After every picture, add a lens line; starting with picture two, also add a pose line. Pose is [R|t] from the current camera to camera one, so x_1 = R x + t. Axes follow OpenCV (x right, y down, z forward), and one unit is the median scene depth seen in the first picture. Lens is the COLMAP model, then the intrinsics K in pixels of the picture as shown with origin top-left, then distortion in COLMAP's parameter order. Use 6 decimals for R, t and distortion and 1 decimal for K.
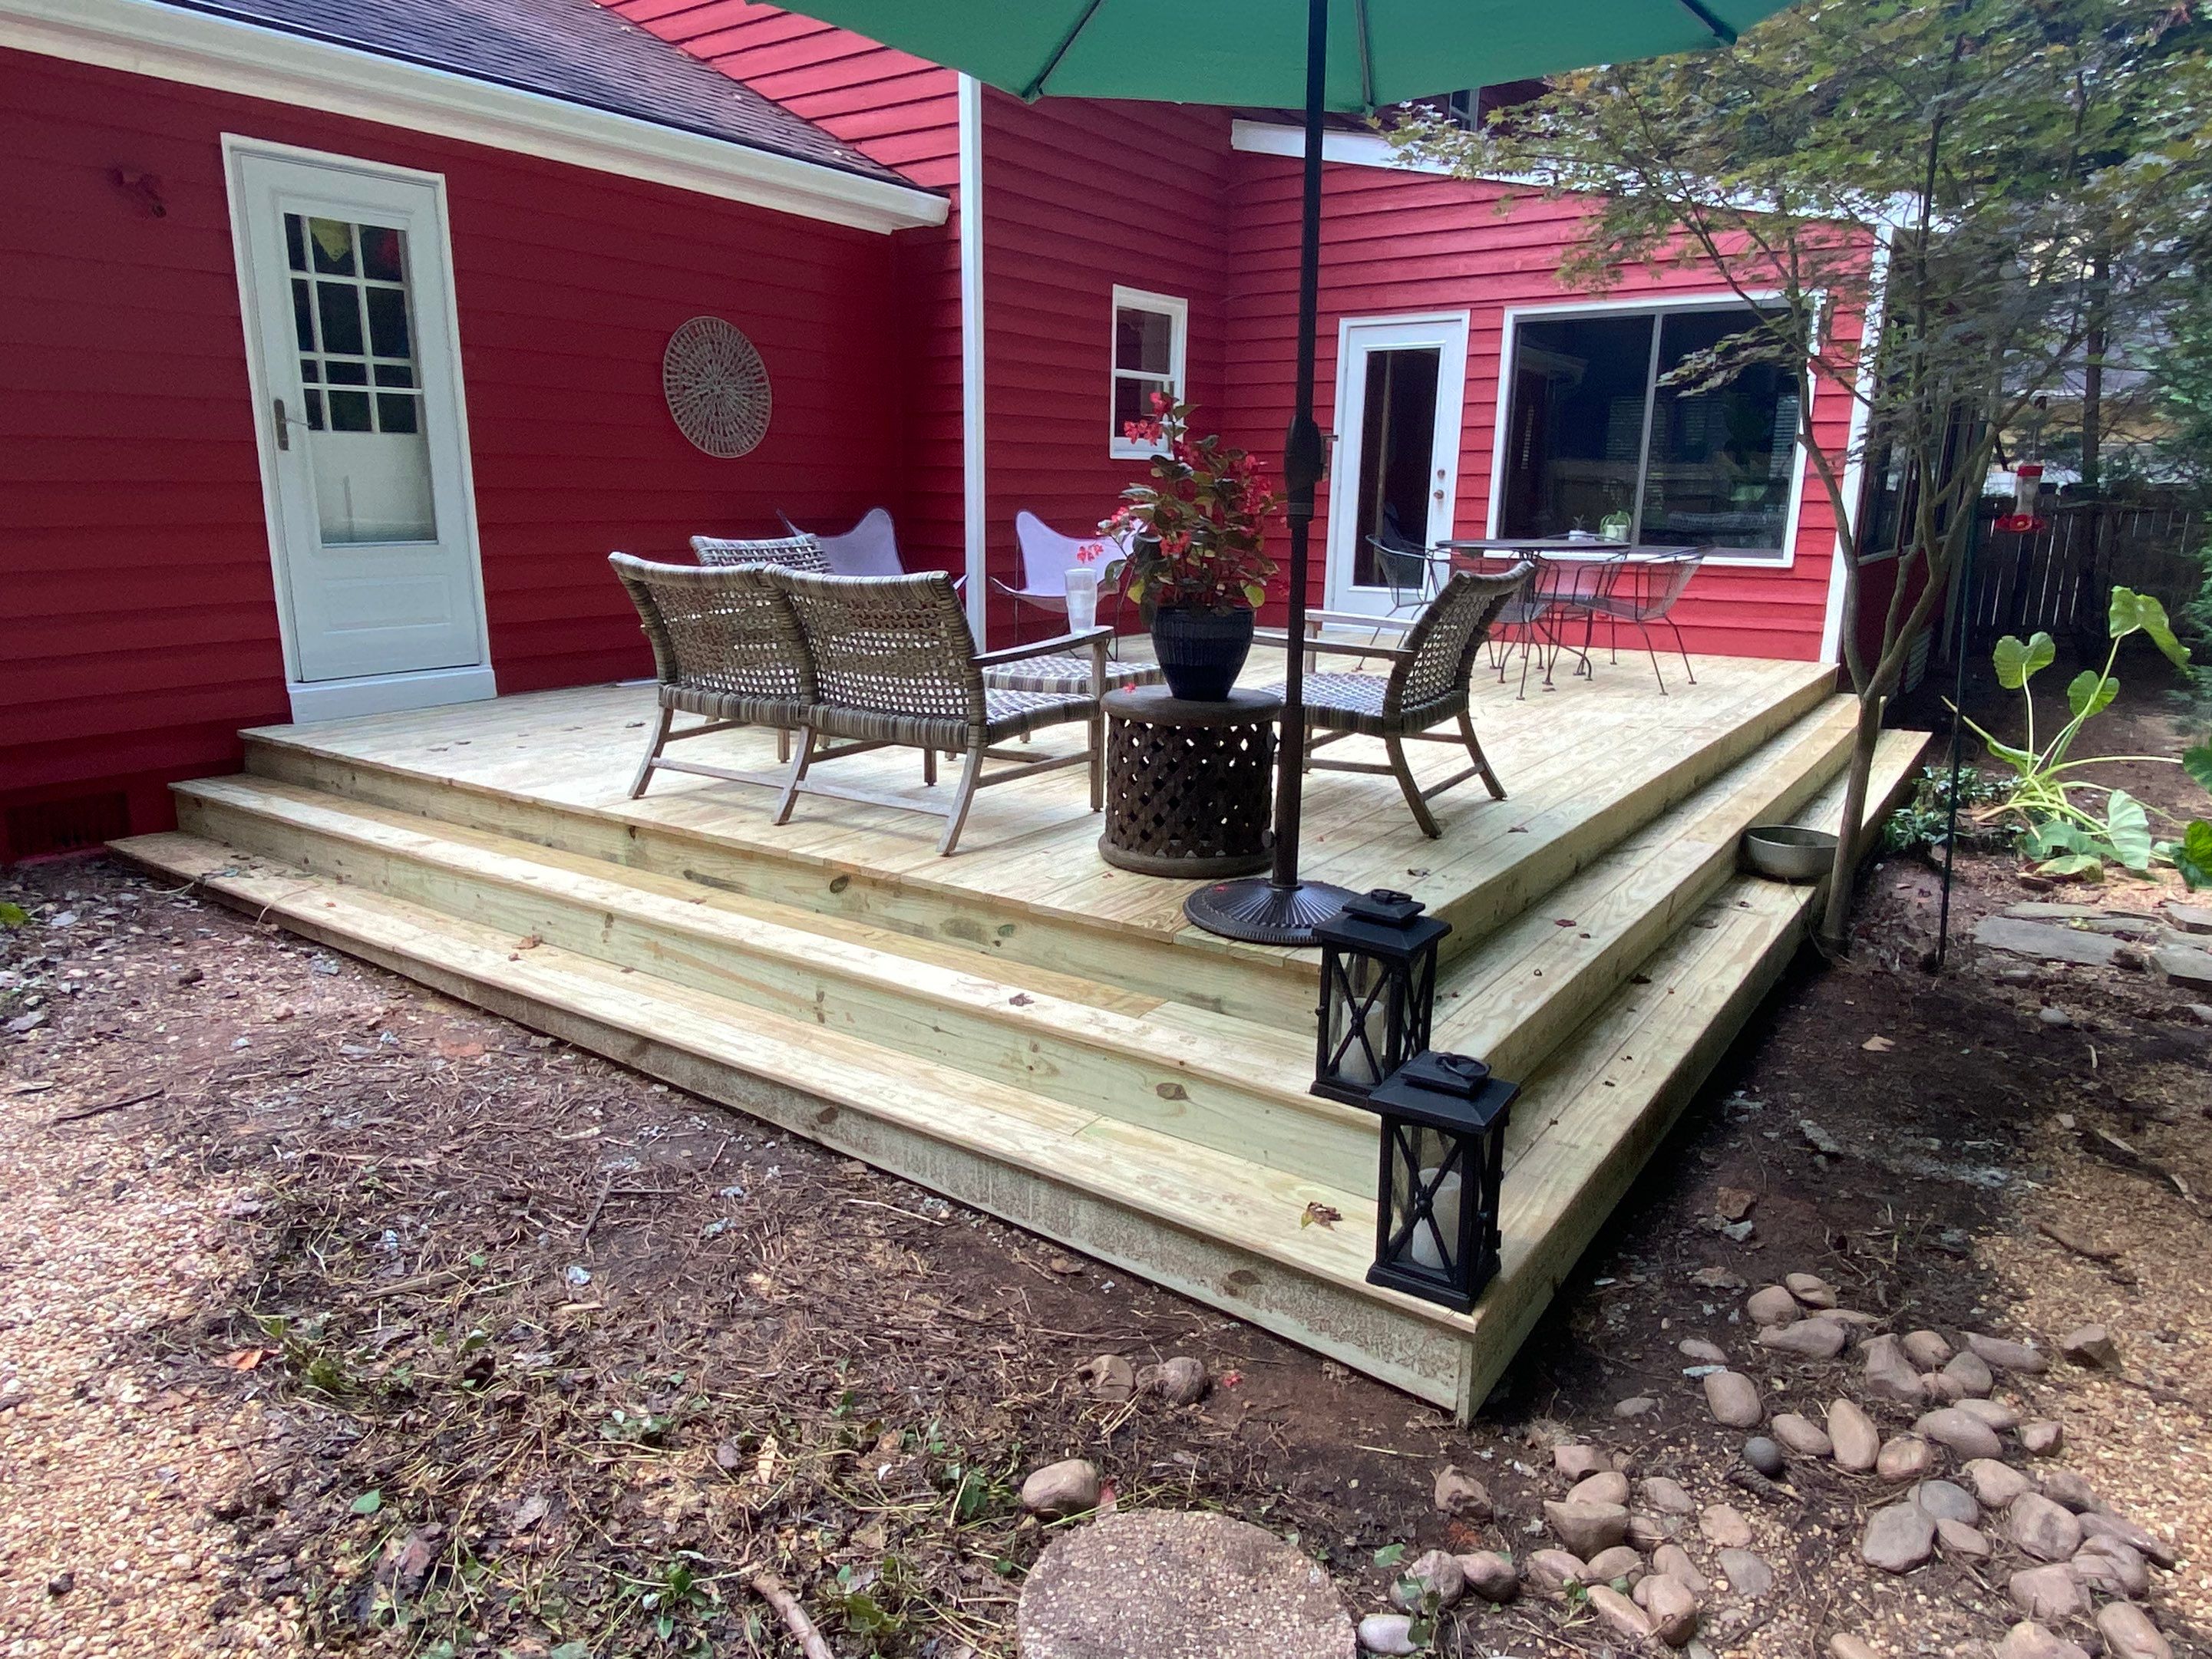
lens RADIAL K [[1387.8, 0, 1106.0], [0, 1387.8, 829.5], [0, 0, 1]] dist [0.047912, -0.056662]
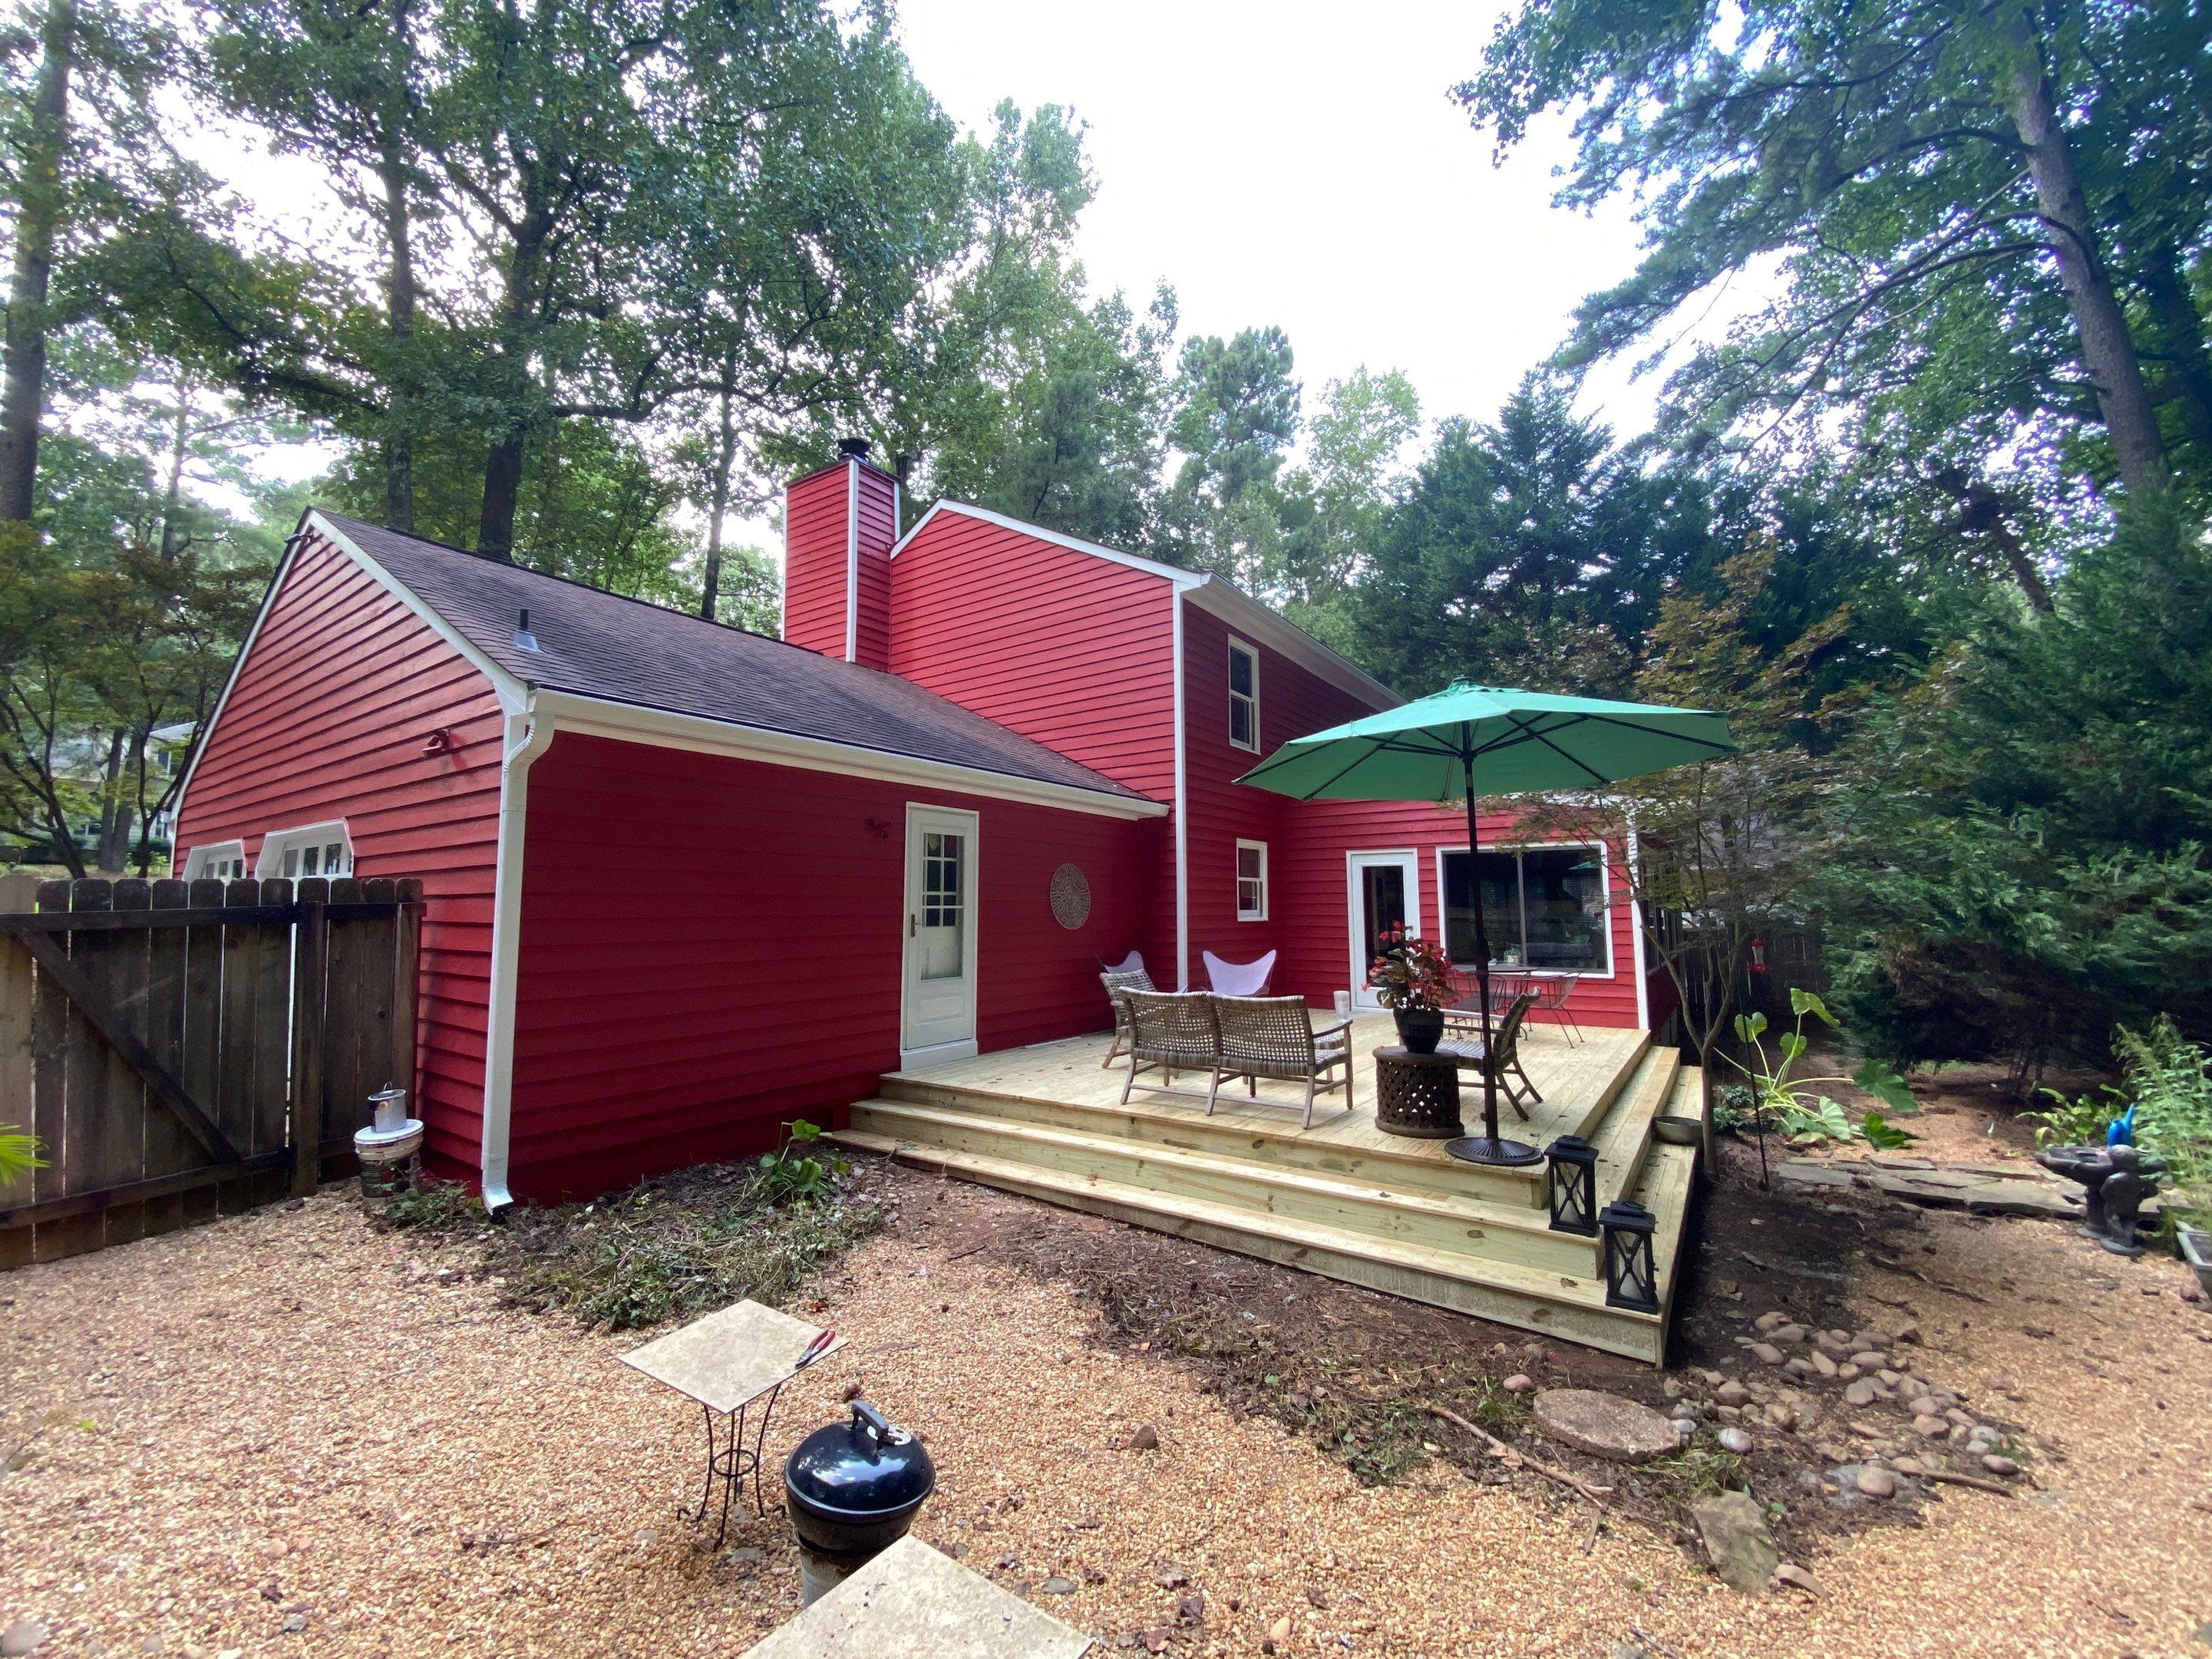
lens RADIAL K [[880.2, 0, 1106.0], [0, 880.2, 829.5], [0, 0, 1]] dist [0.035400, -0.025320]
pose [[0.999919, -0.012692, -0.000911, -0.380917], [0.011688, 0.944399, -0.328594, 0.023687], [0.005031, 0.328557, 0.944471, -0.418829]]
